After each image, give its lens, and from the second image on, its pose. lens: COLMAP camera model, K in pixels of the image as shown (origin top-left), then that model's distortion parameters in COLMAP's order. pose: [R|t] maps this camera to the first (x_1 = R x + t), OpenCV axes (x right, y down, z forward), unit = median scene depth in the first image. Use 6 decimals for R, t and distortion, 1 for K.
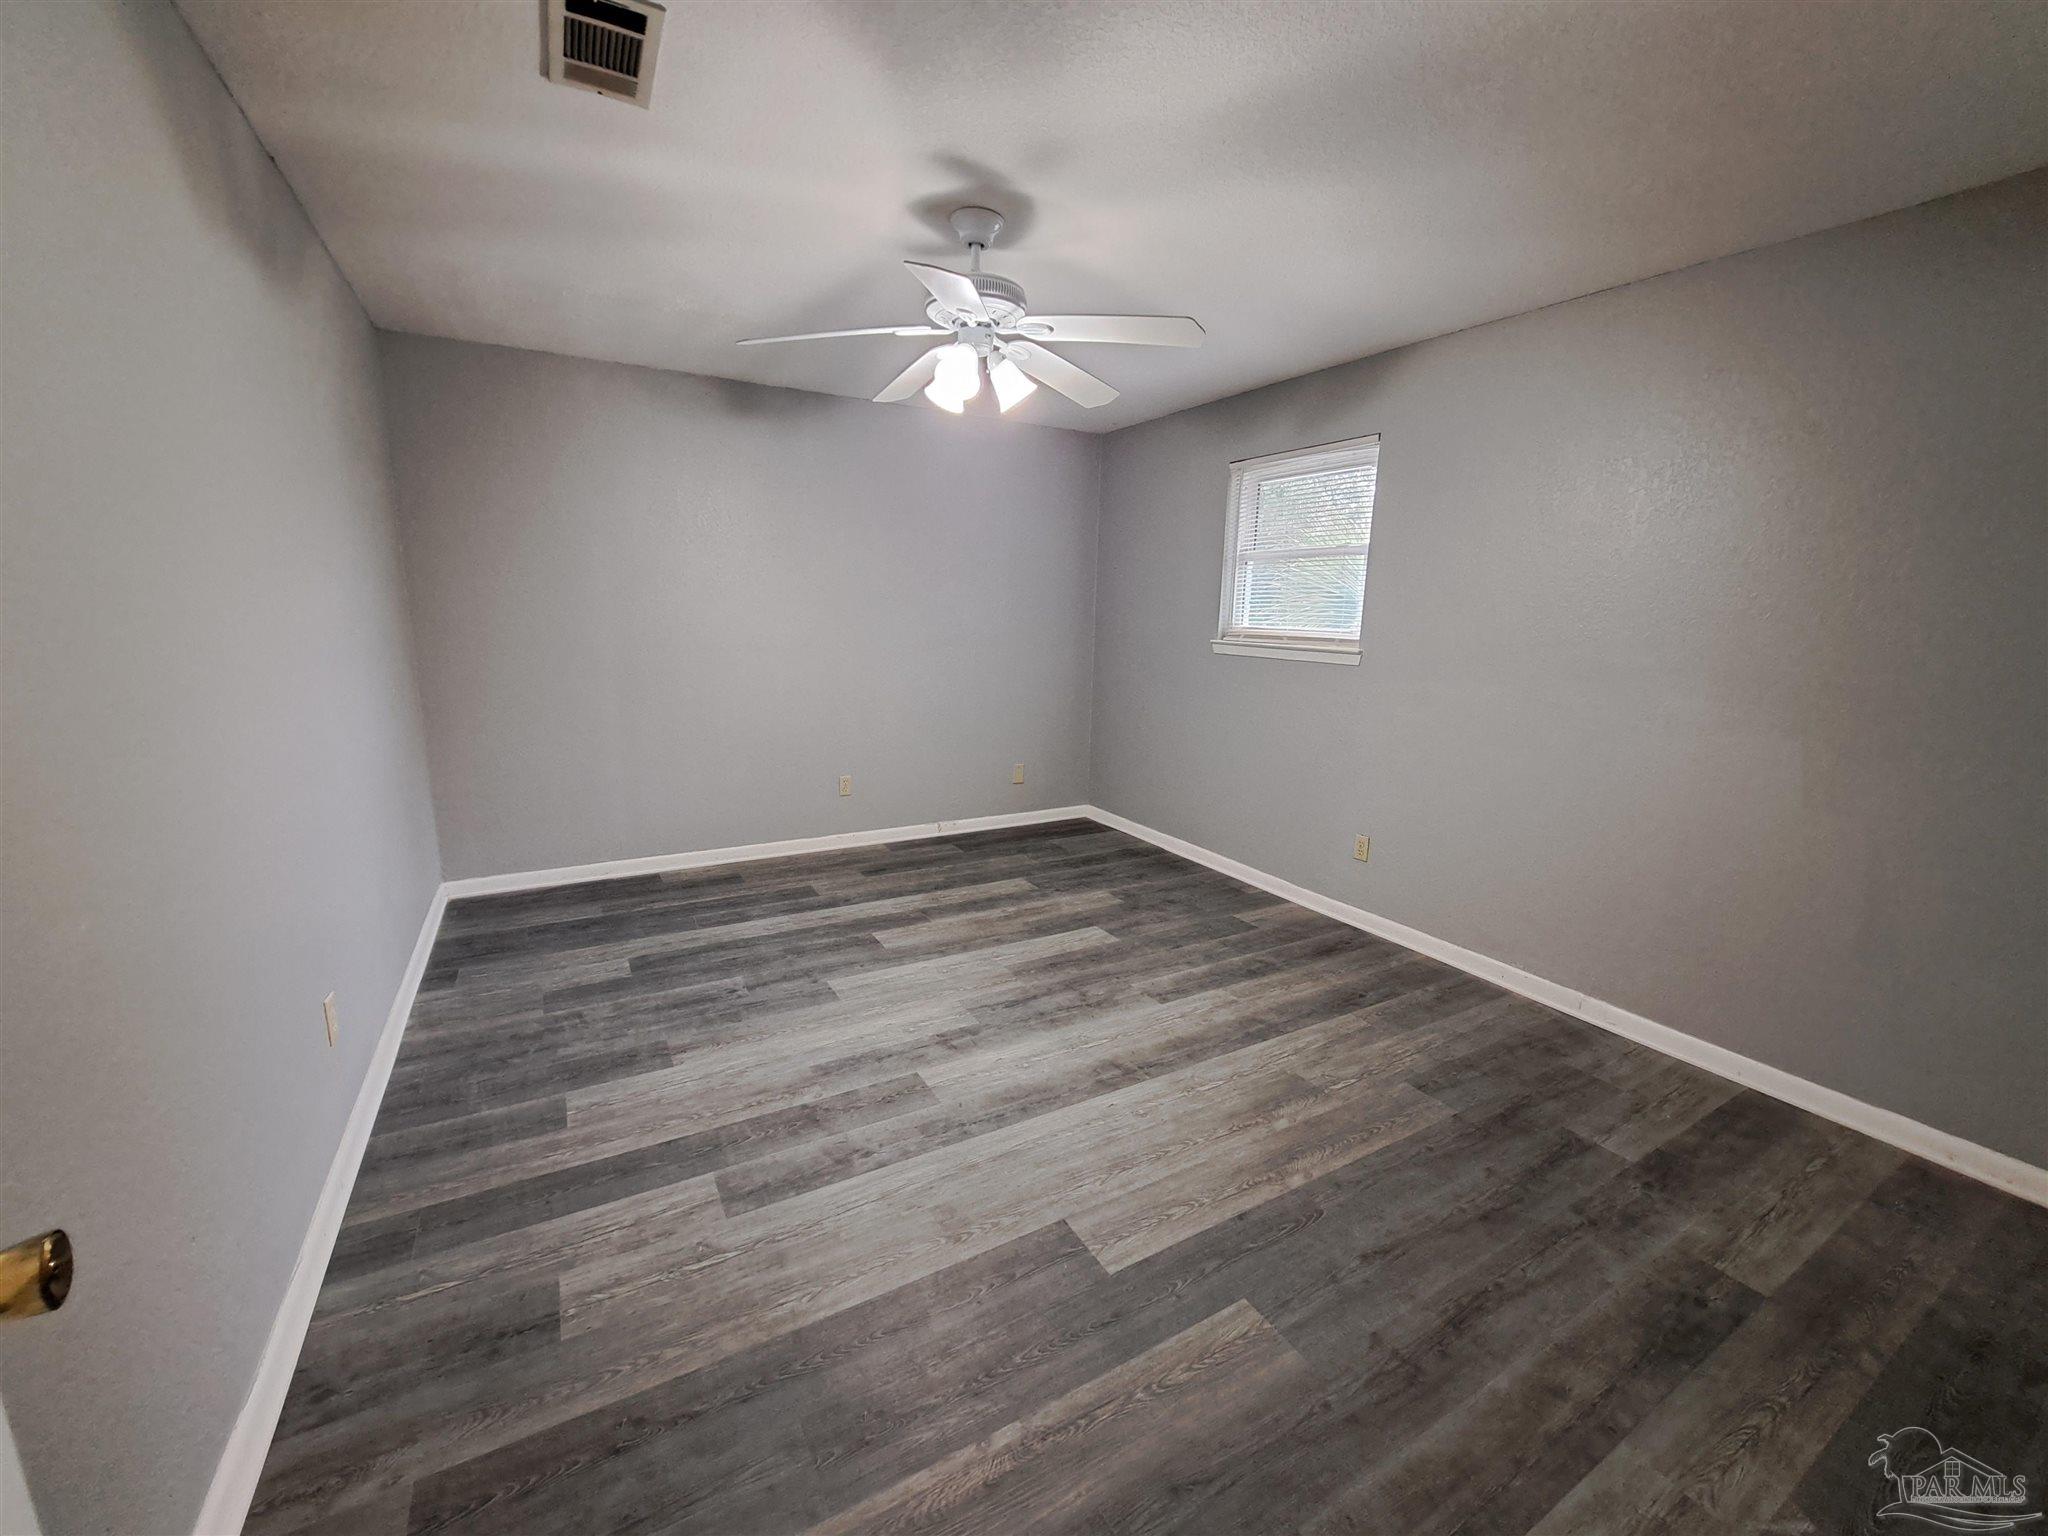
lens RADIAL K [[816.2, 0, 1019.4], [0, 816.2, 764.6], [0, 0, 1]] dist [-0.003019, -0.000475]
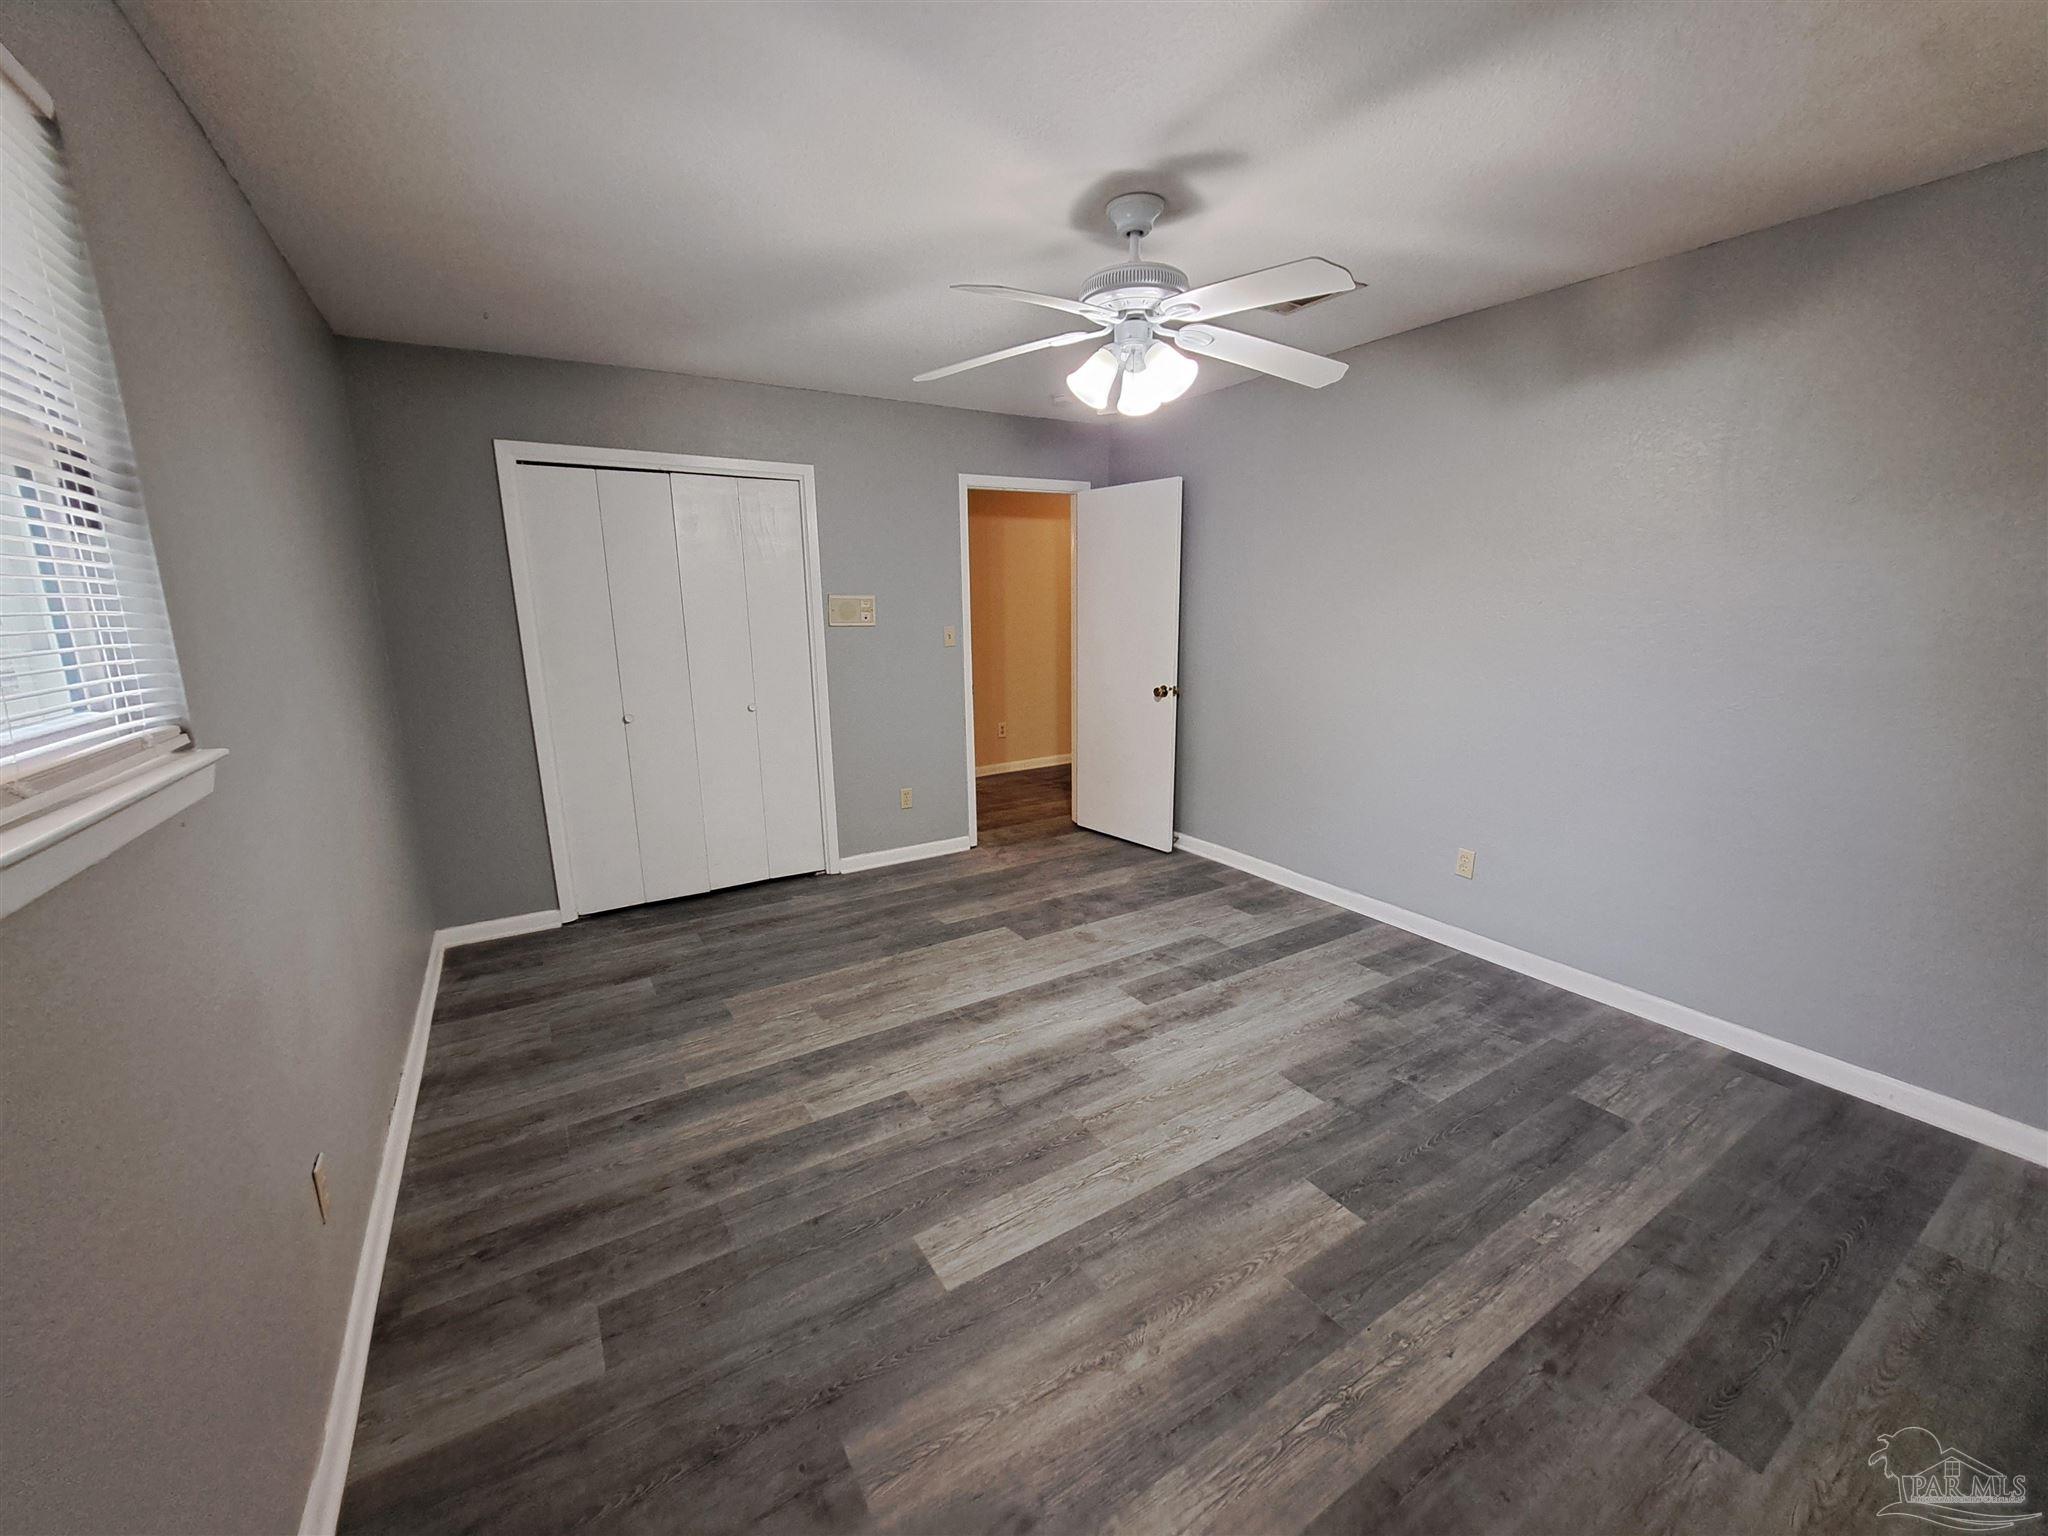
lens RADIAL K [[816.2, 0, 1024.9], [0, 816.2, 771.4], [0, 0, 1]] dist [-0.003019, -0.000475]
pose [[-0.999283, -0.001224, -0.037836, 0.085458], [-0.015890, 0.920734, 0.389867, -0.348999], [0.034359, 0.390188, -0.920094, 1.695013]]
